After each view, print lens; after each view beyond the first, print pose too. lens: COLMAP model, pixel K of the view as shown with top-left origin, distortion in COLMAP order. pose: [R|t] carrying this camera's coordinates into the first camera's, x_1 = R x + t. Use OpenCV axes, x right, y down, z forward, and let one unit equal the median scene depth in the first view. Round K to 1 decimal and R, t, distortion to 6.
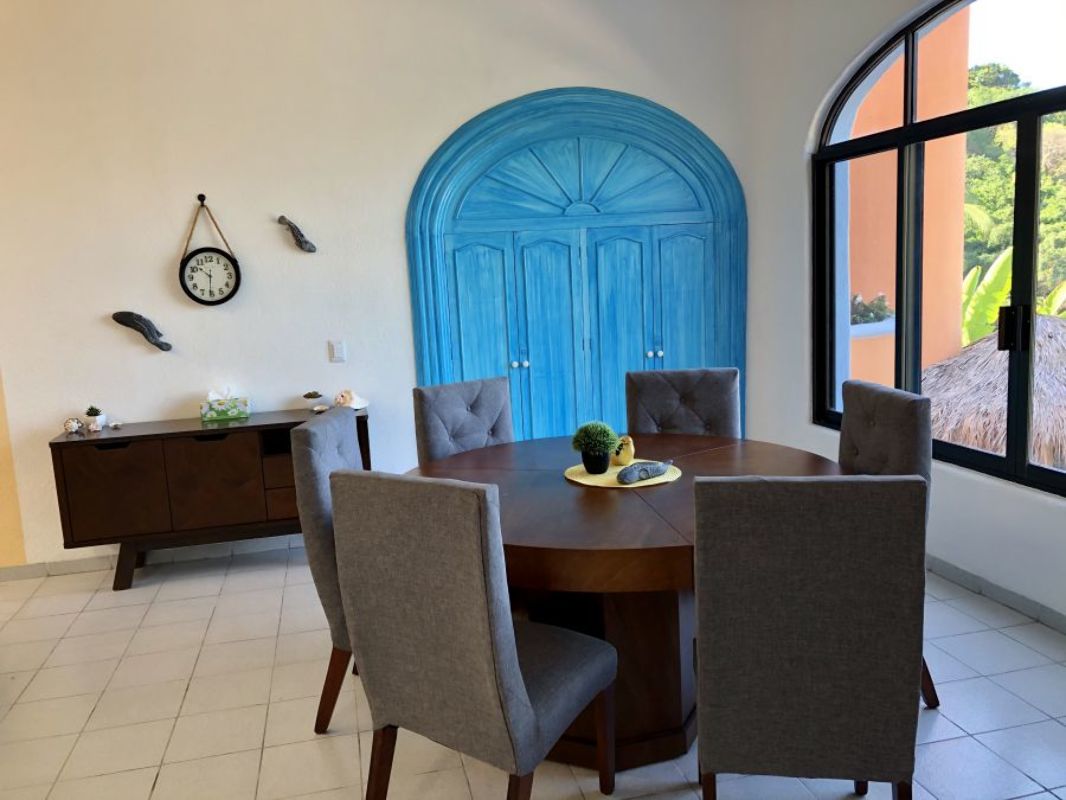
lens RADIAL K [[872.6, 0, 522.7], [0, 872.6, 397.5], [0, 0, 1]] dist [0.057934, -0.069213]
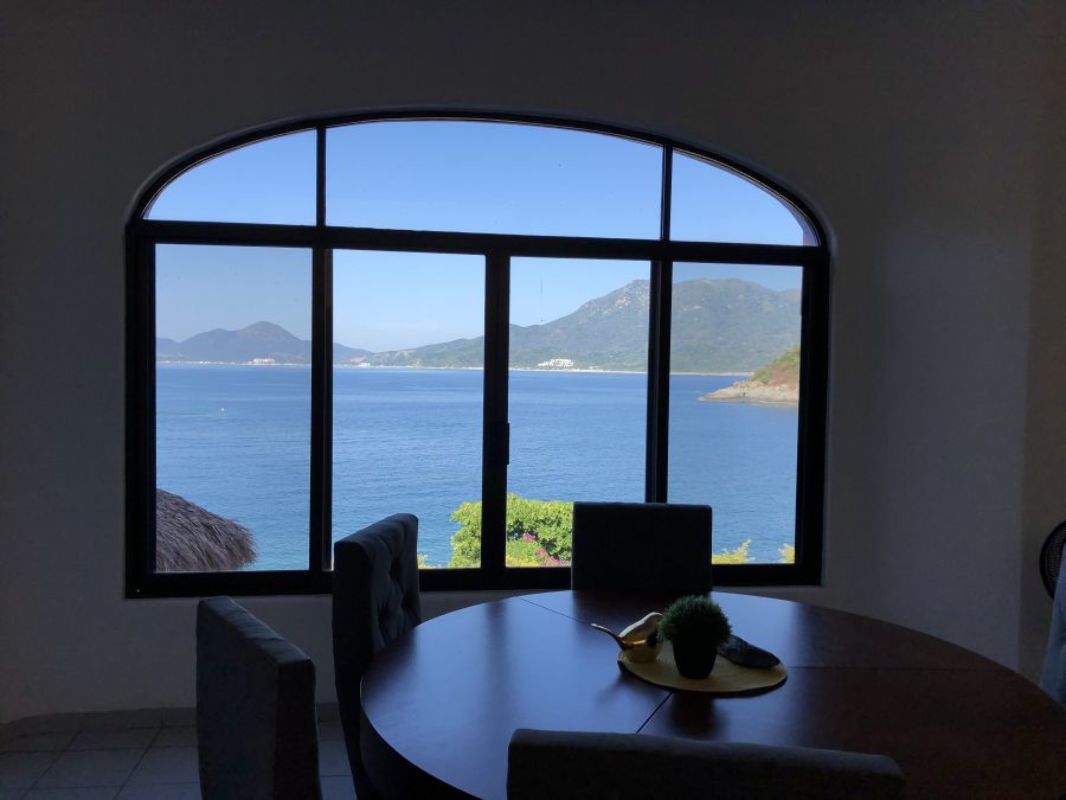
lens RADIAL K [[871.3, 0, 530.9], [0, 871.3, 386.7], [0, 0, 1]] dist [0.055891, -0.055105]
pose [[0.092081, 0.029485, 0.995315, -0.433572], [0.127163, 0.991029, -0.041123, -0.084468], [-0.987598, 0.130354, 0.087506, 0.740225]]
